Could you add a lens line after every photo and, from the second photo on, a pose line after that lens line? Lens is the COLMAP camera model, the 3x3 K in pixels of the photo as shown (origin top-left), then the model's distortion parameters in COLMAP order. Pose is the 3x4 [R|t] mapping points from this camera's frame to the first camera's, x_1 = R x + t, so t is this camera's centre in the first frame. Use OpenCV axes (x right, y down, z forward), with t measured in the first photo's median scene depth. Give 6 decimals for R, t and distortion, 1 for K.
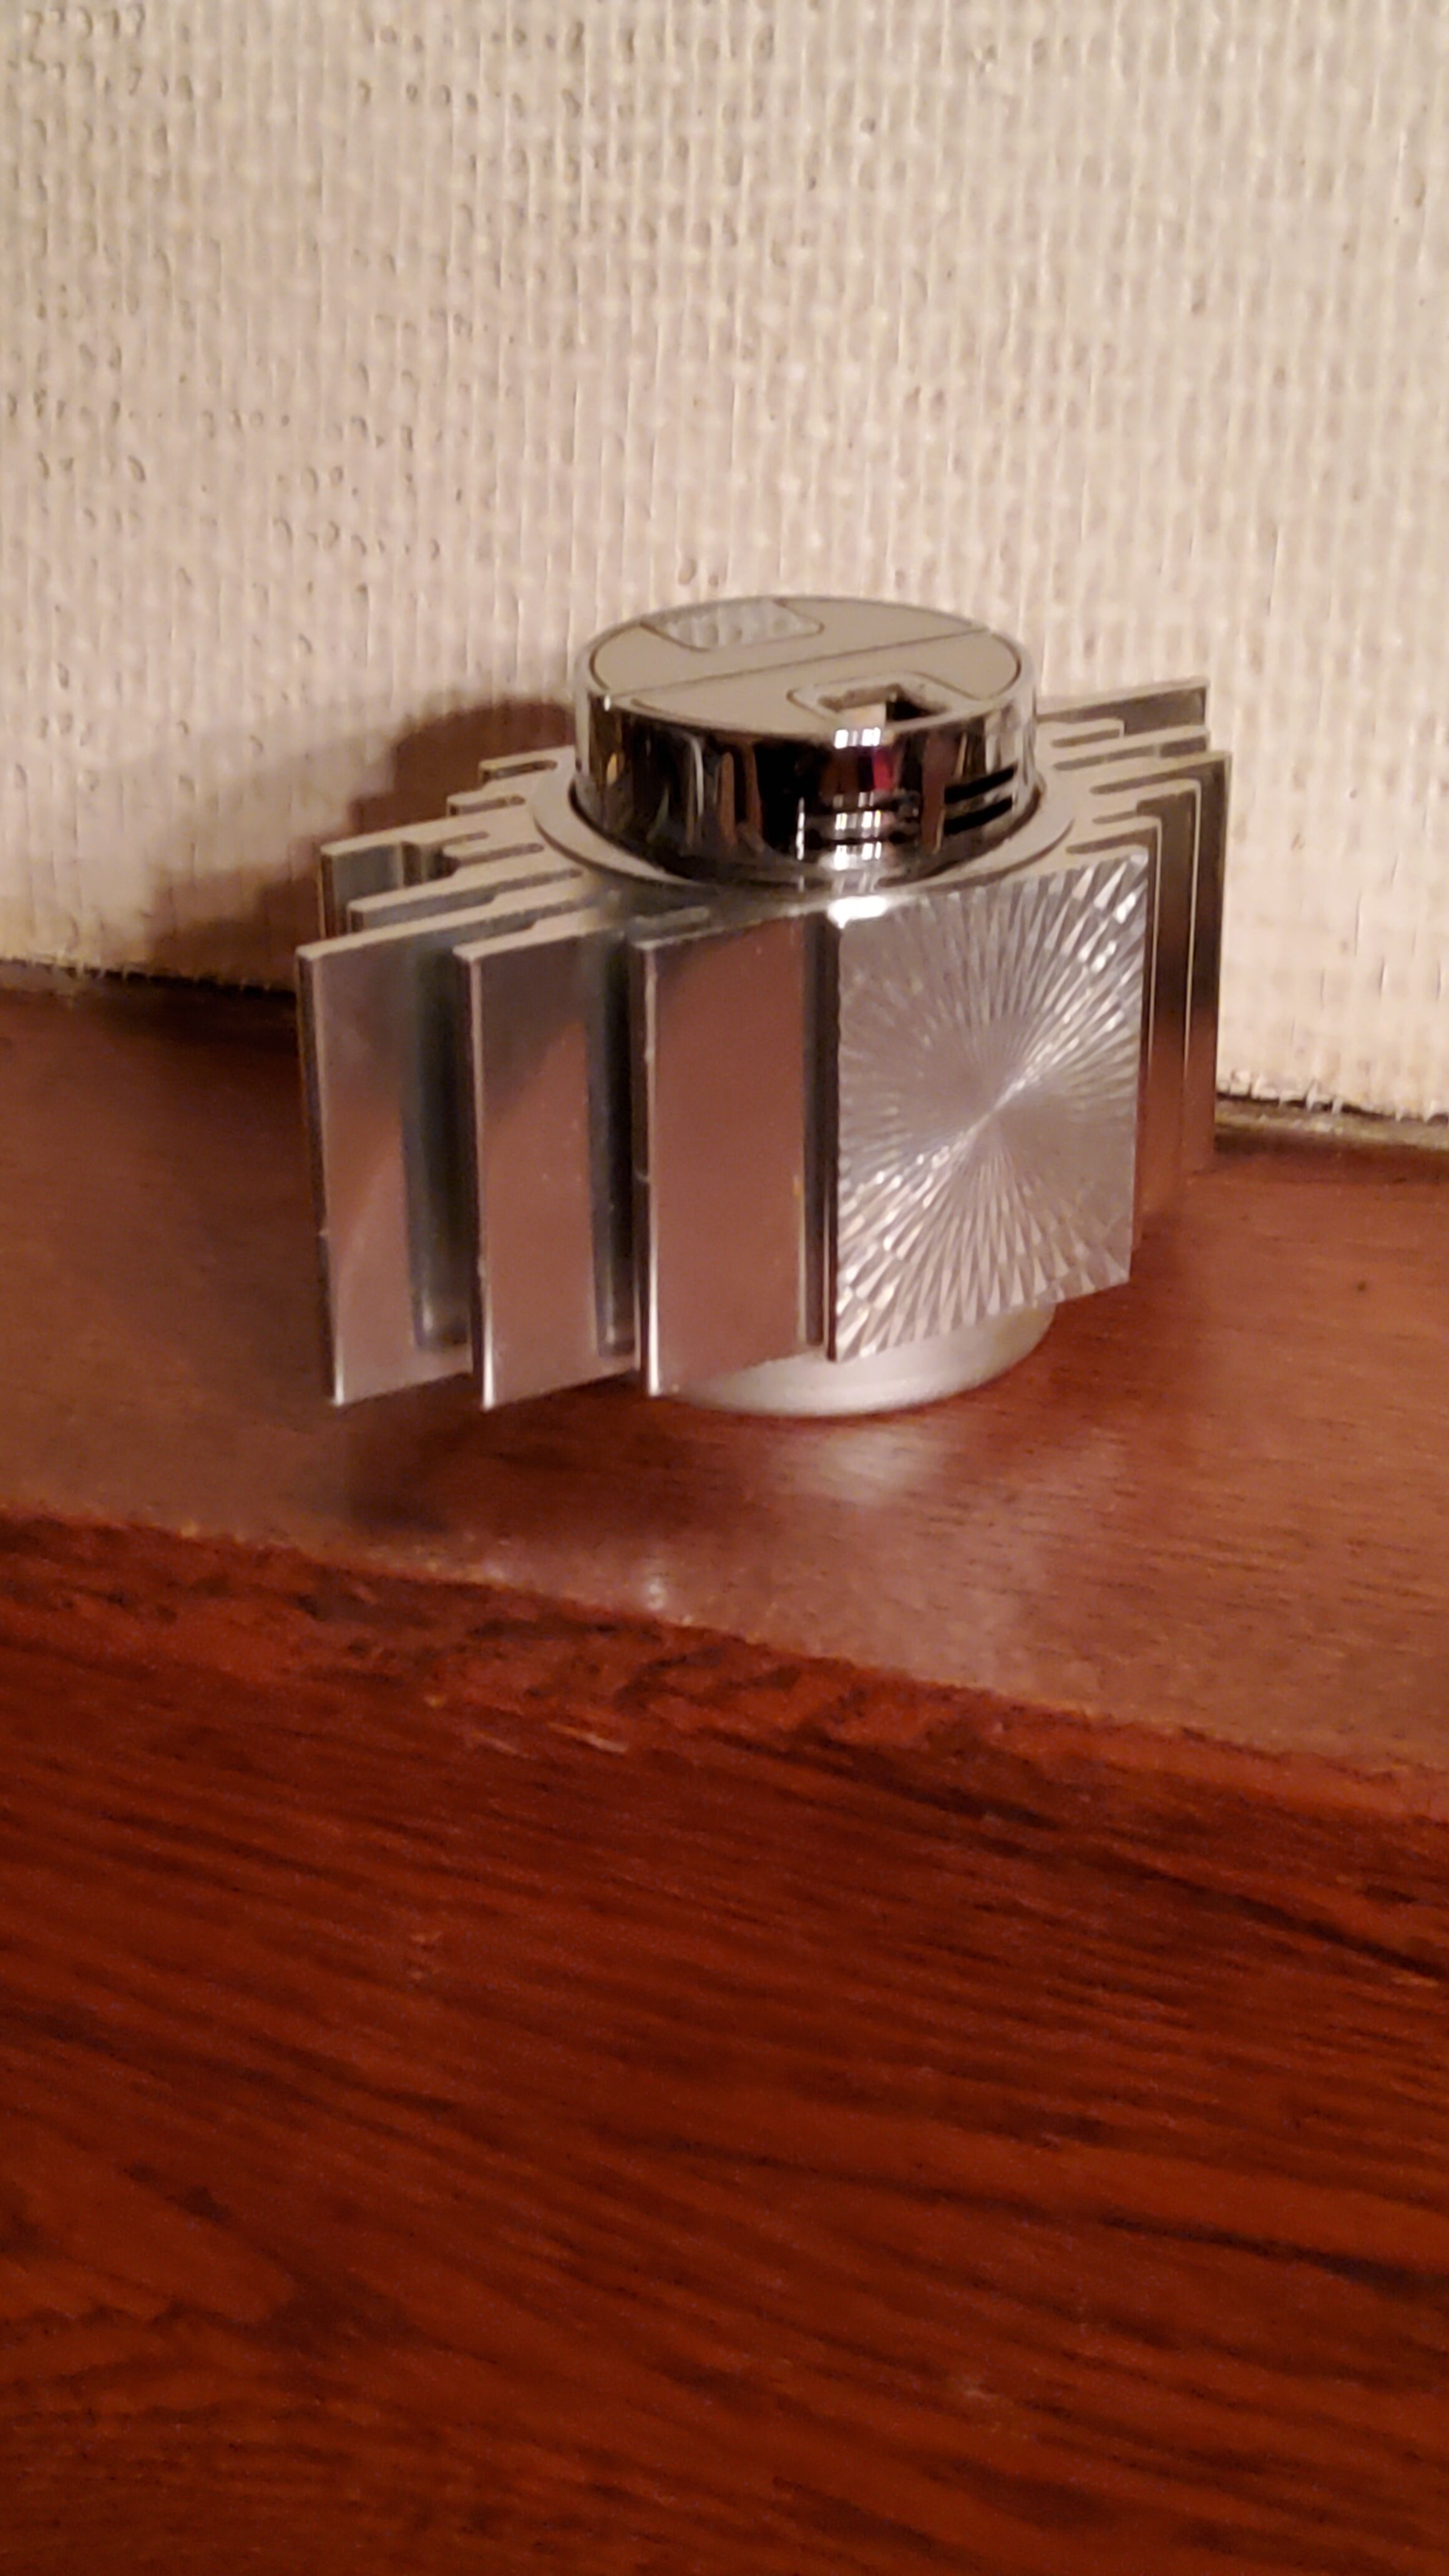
lens RADIAL K [[3921.0, 0, 759.9], [0, 3921.0, 1260.4], [0, 0, 1]] dist [0.083157, 0.000000]
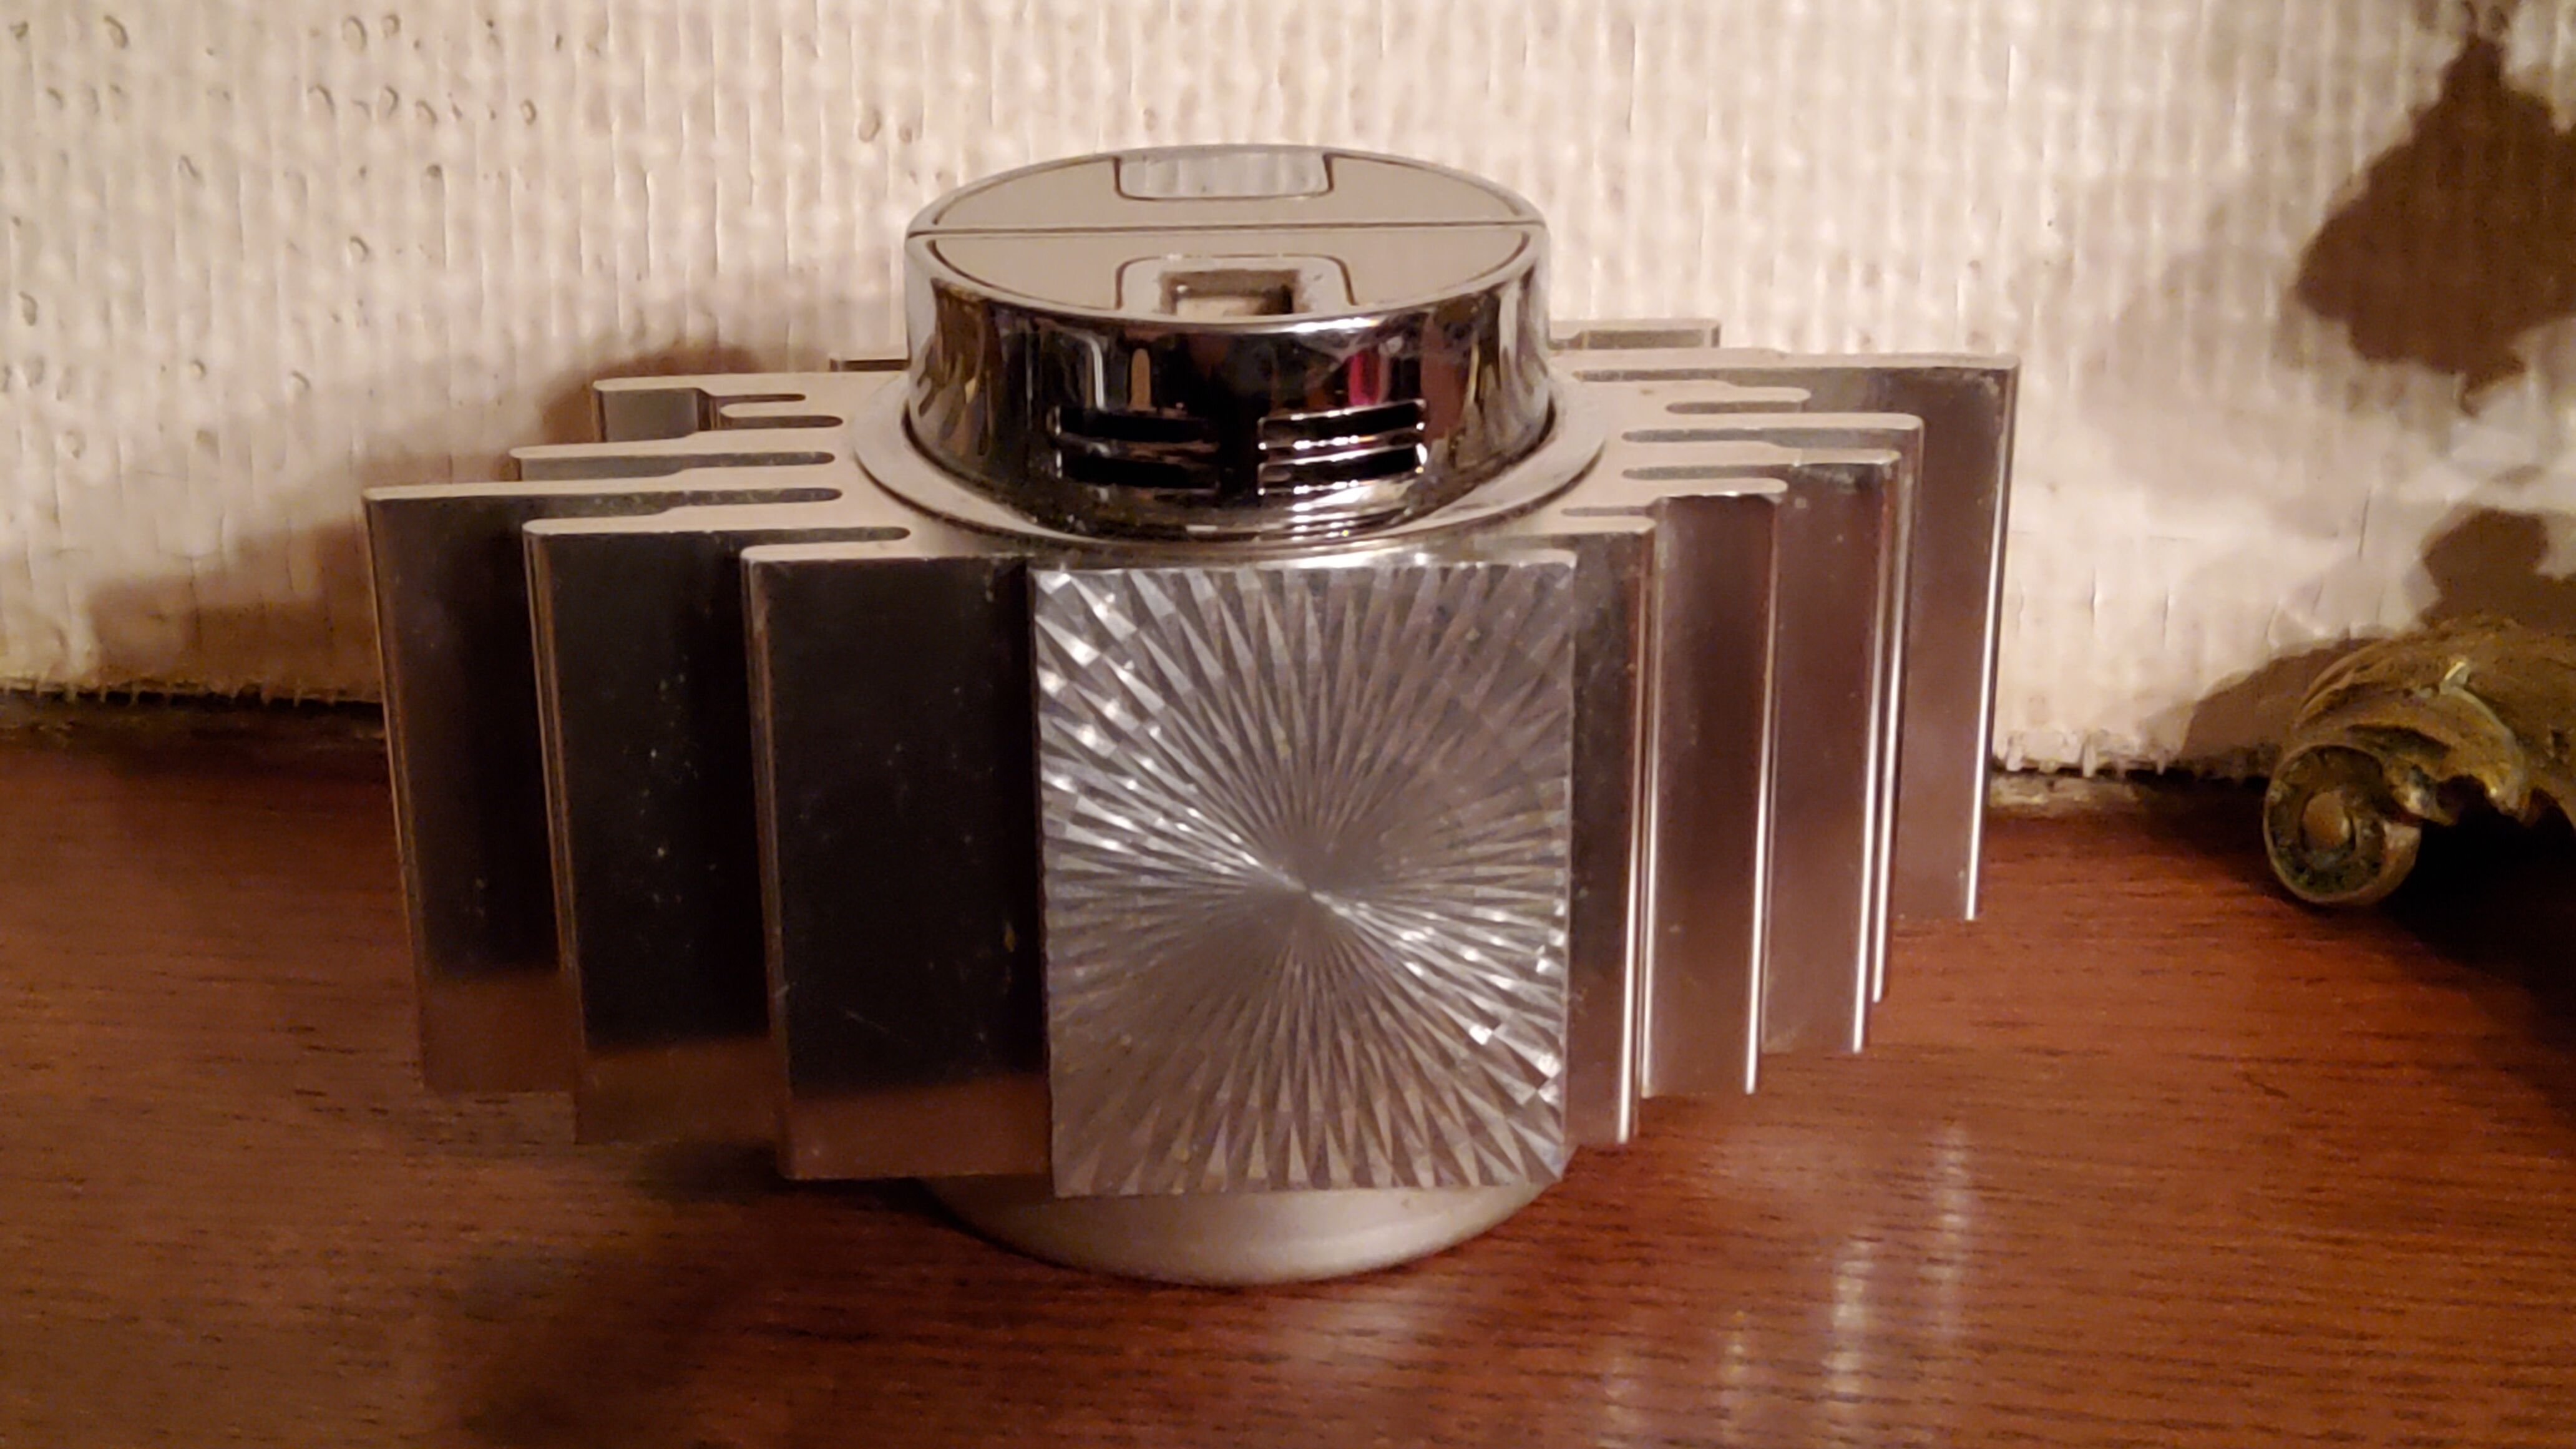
lens RADIAL K [[3921.0, 0, 1294.0], [0, 3921.0, 698.0], [0, 0, 1]] dist [0.083157, 0.000000]
pose [[0.985921, -0.070092, 0.151815, -0.063760], [0.078814, 0.995521, -0.052212, -0.016711], [-0.147475, 0.063442, 0.987029, 0.240928]]
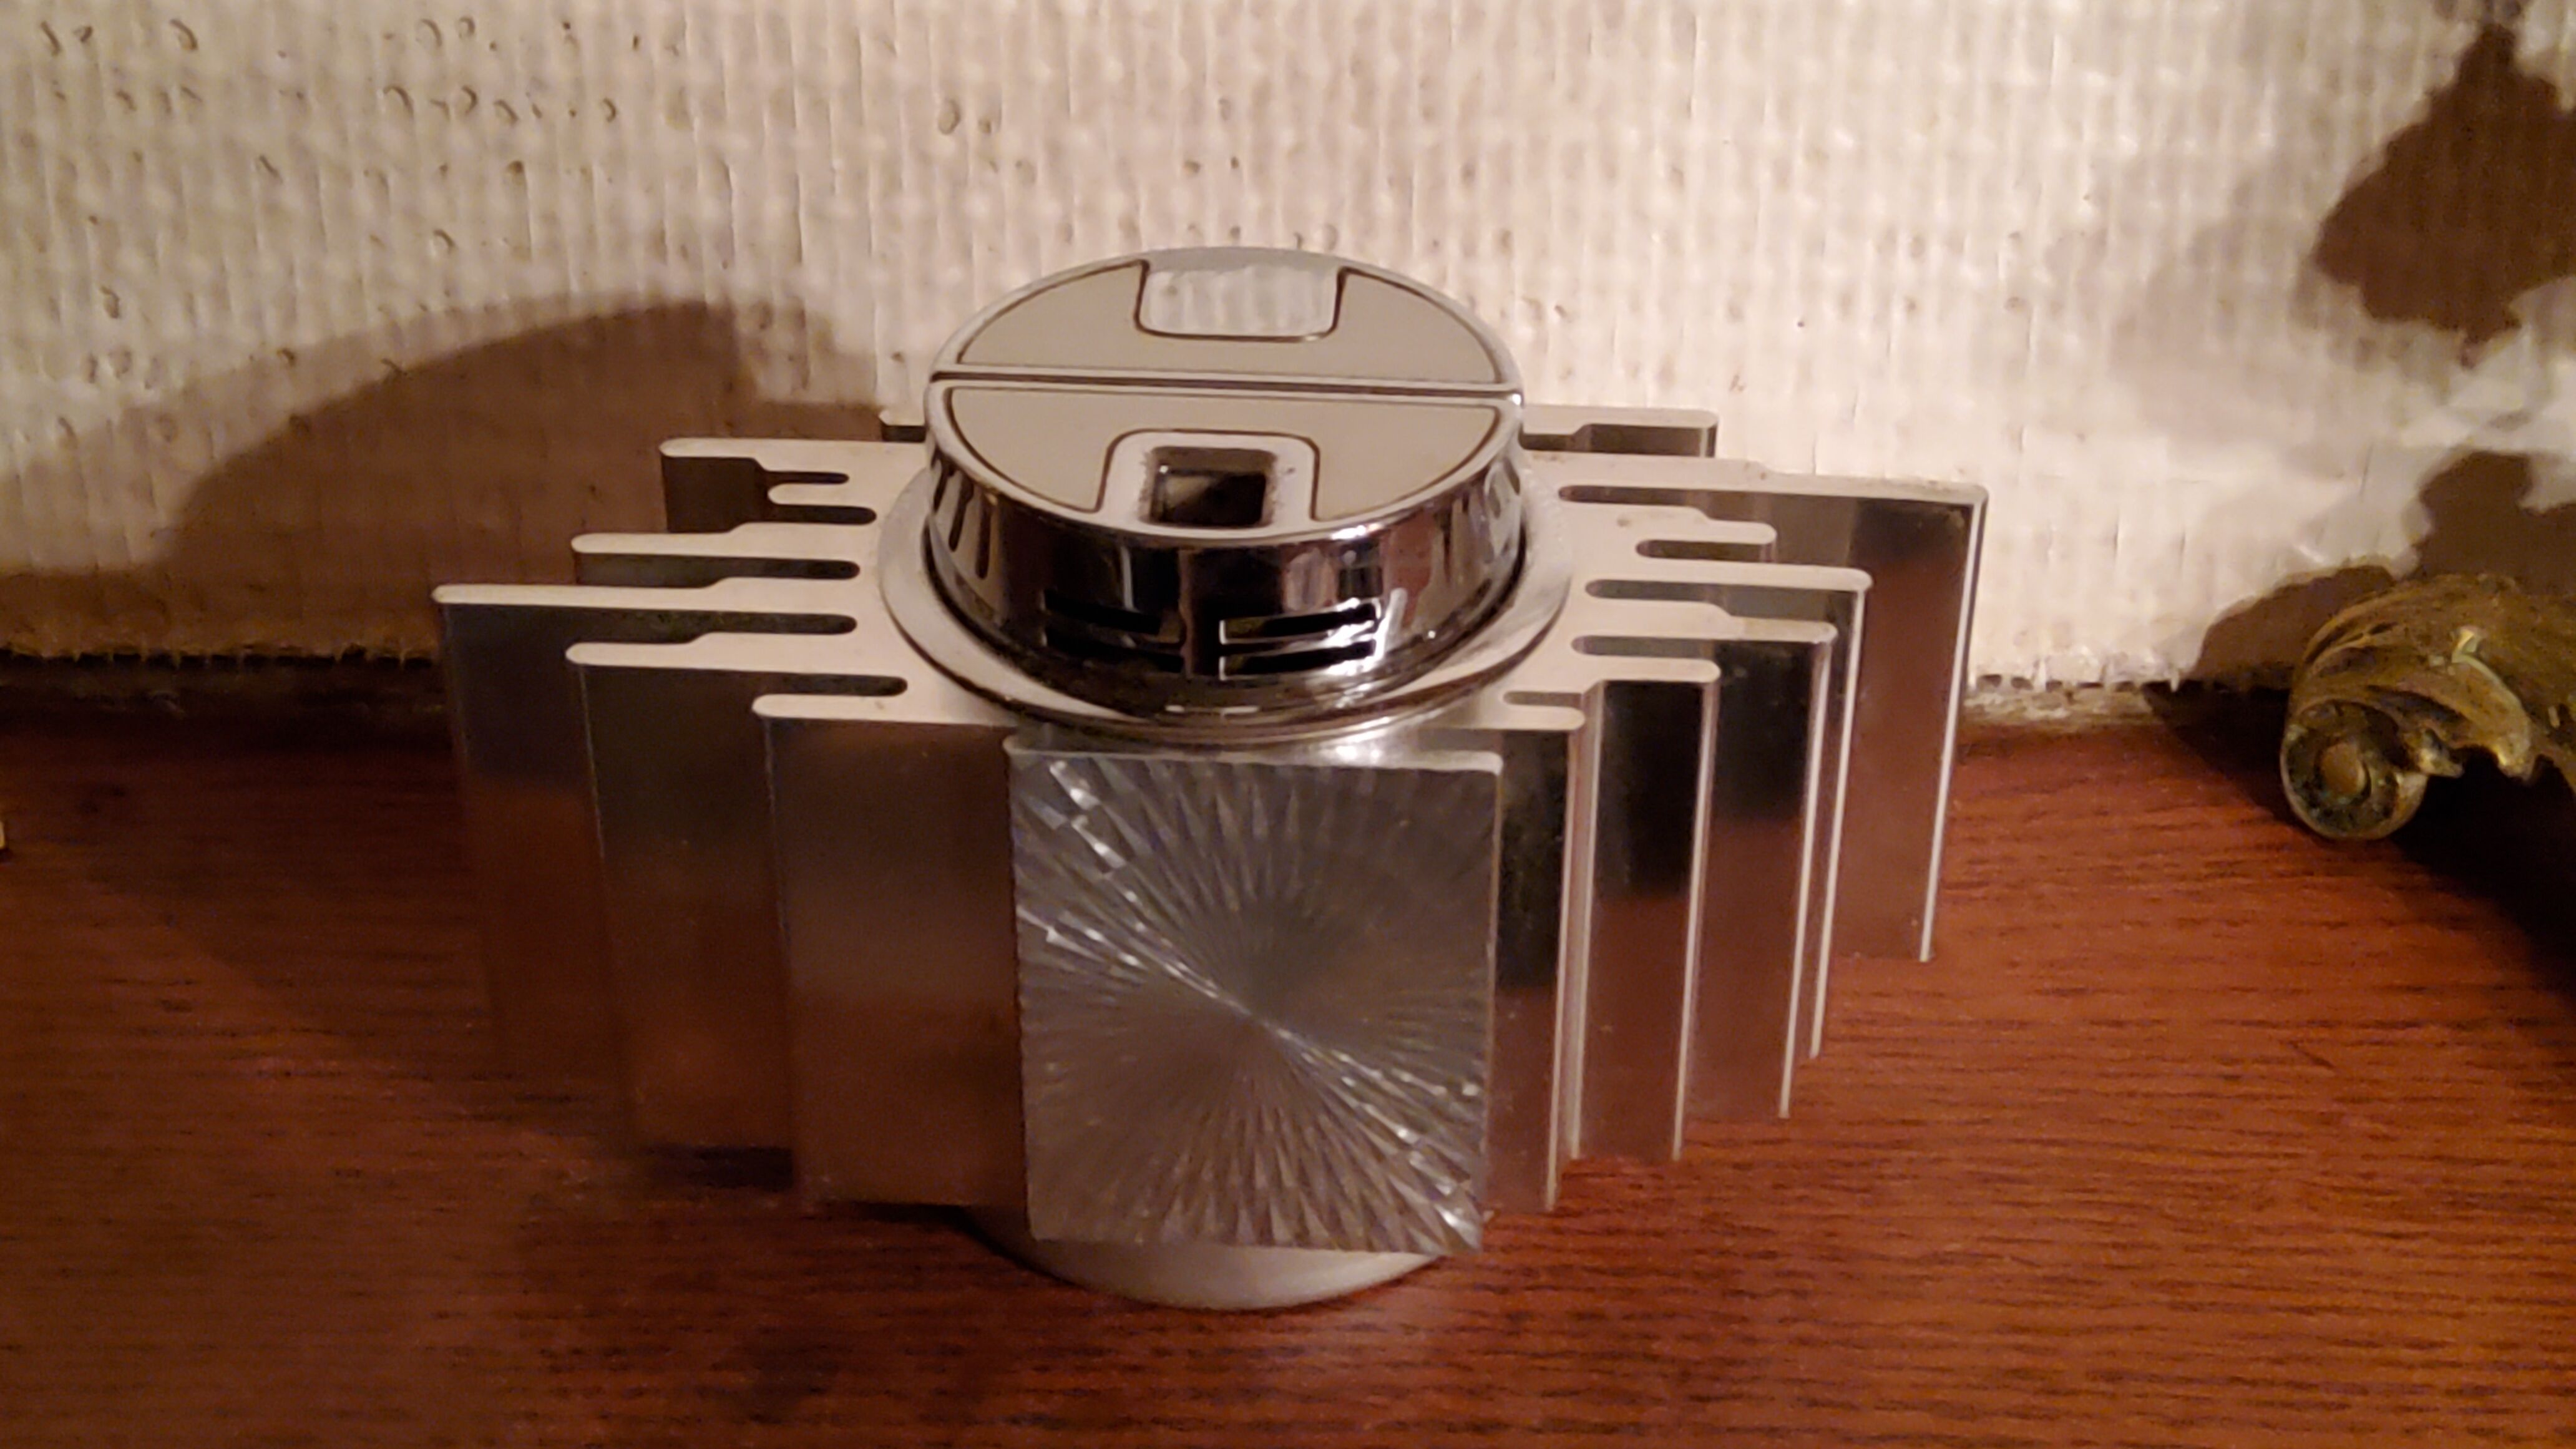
lens RADIAL K [[3921.0, 0, 1297.8], [0, 3921.0, 703.2], [0, 0, 1]] dist [0.083157, 0.000000]
pose [[0.965526, -0.143810, 0.216974, -0.144636], [0.111647, 0.981761, 0.153885, -0.179737], [-0.235147, -0.124356, 0.963972, 0.212759]]
